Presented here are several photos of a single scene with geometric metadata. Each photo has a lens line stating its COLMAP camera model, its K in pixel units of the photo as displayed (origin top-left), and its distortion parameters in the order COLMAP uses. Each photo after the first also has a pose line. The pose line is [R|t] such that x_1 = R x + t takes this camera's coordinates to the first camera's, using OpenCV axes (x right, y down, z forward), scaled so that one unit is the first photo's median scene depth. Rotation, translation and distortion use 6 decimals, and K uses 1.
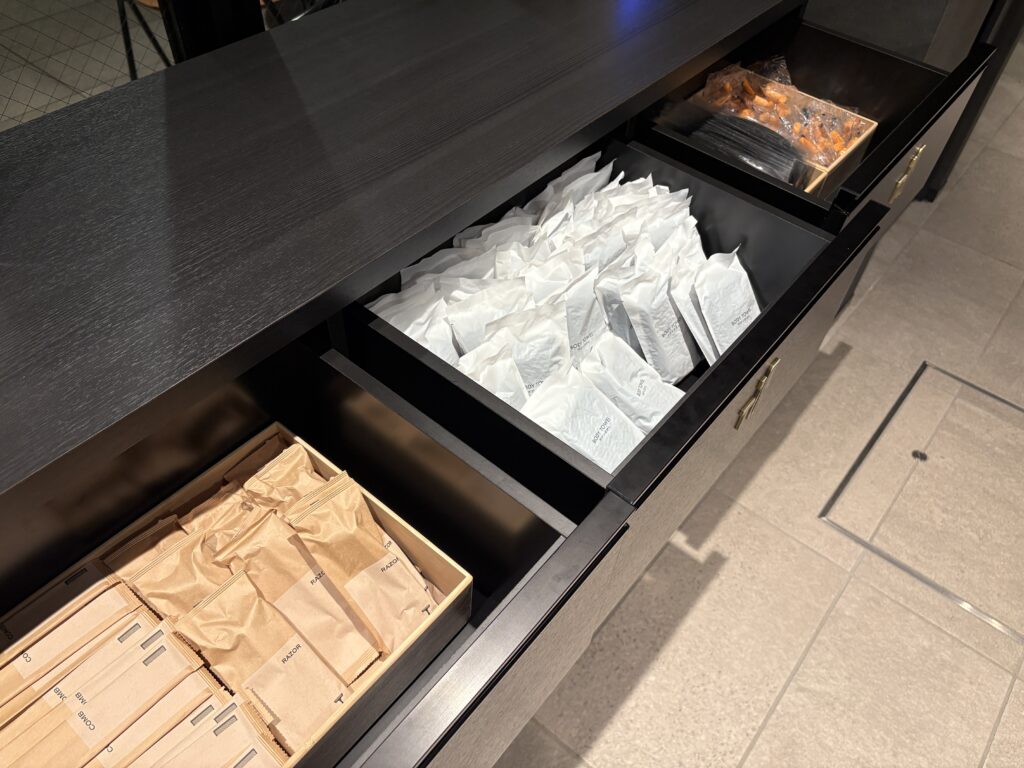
lens RADIAL K [[777.7, 0, 518.6], [0, 777.7, 374.1], [0, 0, 1]] dist [0.030486, -0.020026]
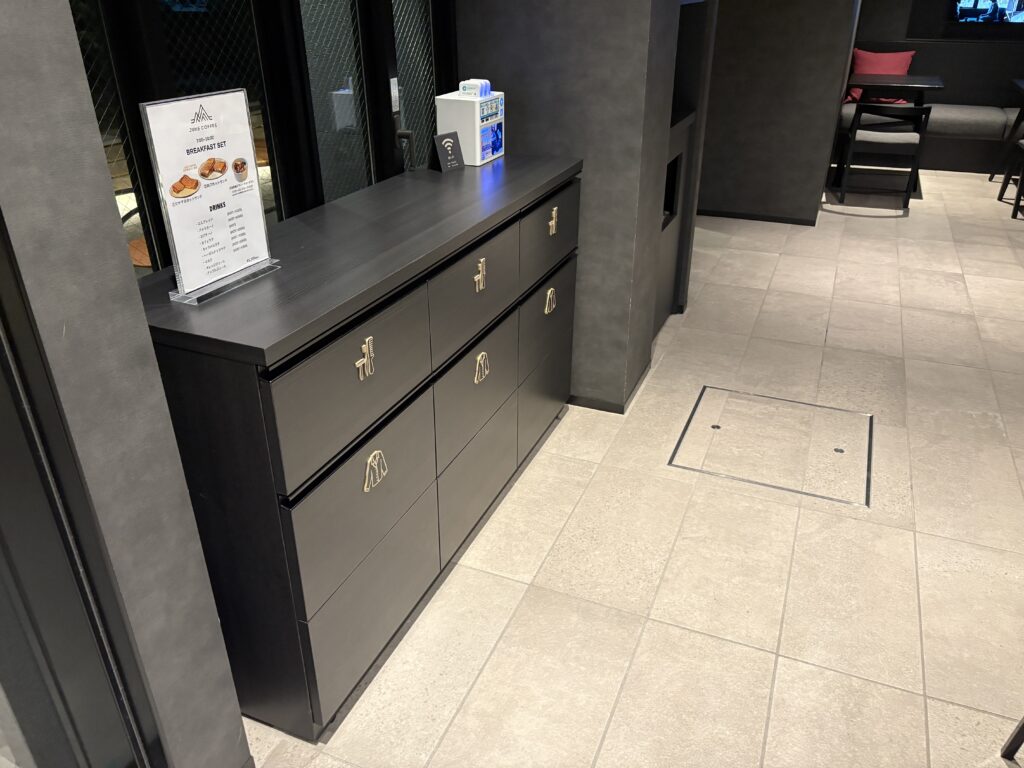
lens RADIAL K [[777.7, 0, 516.6], [0, 777.7, 383.1], [0, 0, 1]] dist [0.030486, -0.020026]
pose [[0.954926, -0.183780, 0.233113, -0.287398], [0.251719, 0.917561, -0.307764, 0.518551], [-0.157335, 0.352571, 0.922464, -0.542128]]
